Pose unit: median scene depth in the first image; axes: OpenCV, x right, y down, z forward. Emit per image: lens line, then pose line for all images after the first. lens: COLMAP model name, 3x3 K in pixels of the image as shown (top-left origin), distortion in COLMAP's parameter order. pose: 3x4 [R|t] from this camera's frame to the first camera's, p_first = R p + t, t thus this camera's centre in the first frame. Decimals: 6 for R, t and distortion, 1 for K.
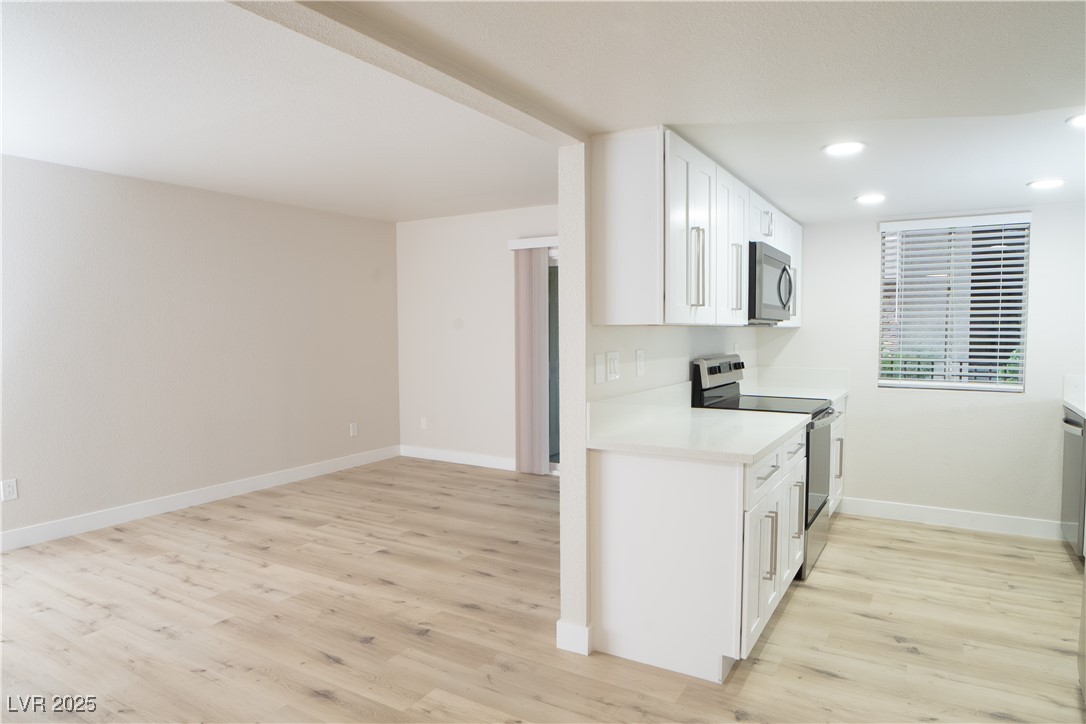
lens RADIAL K [[642.3, 0, 536.9], [0, 642.3, 363.4], [0, 0, 1]] dist [-0.026437, -0.001825]
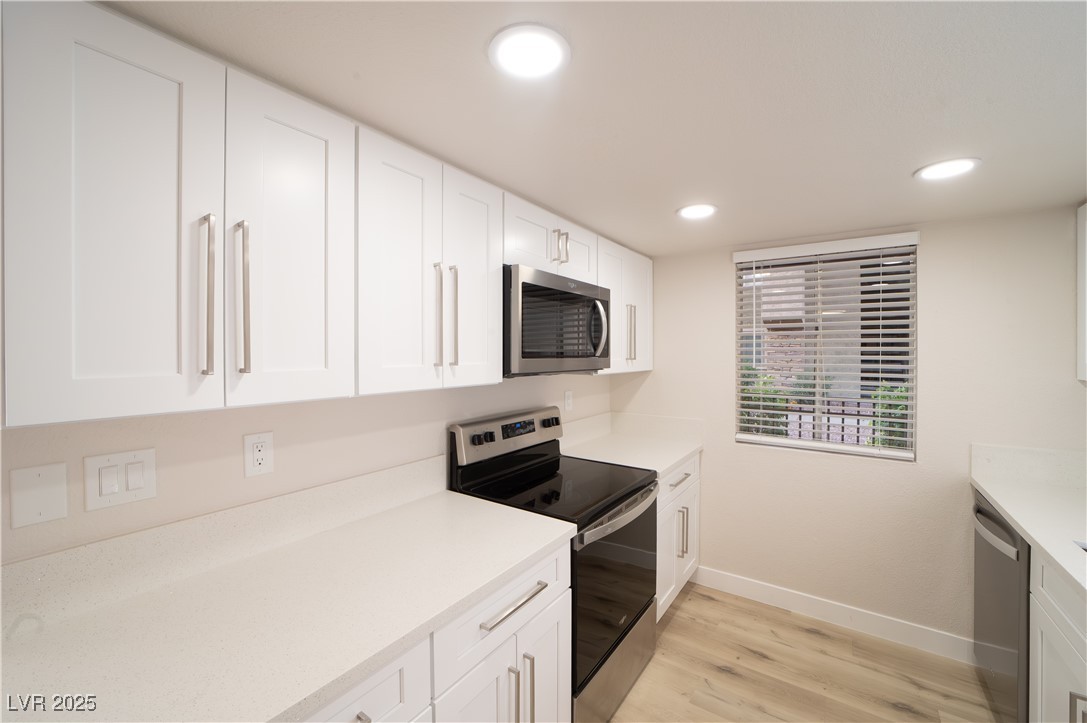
lens RADIAL K [[428.7, 0, 545.9], [0, 428.7, 354.5], [0, 0, 1]] dist [-0.021708, 0.003576]
pose [[0.998711, 0.002428, -0.050708, 0.353140], [-0.004698, 0.998989, -0.044710, -0.061919], [0.050548, 0.044891, 0.997712, 0.465968]]
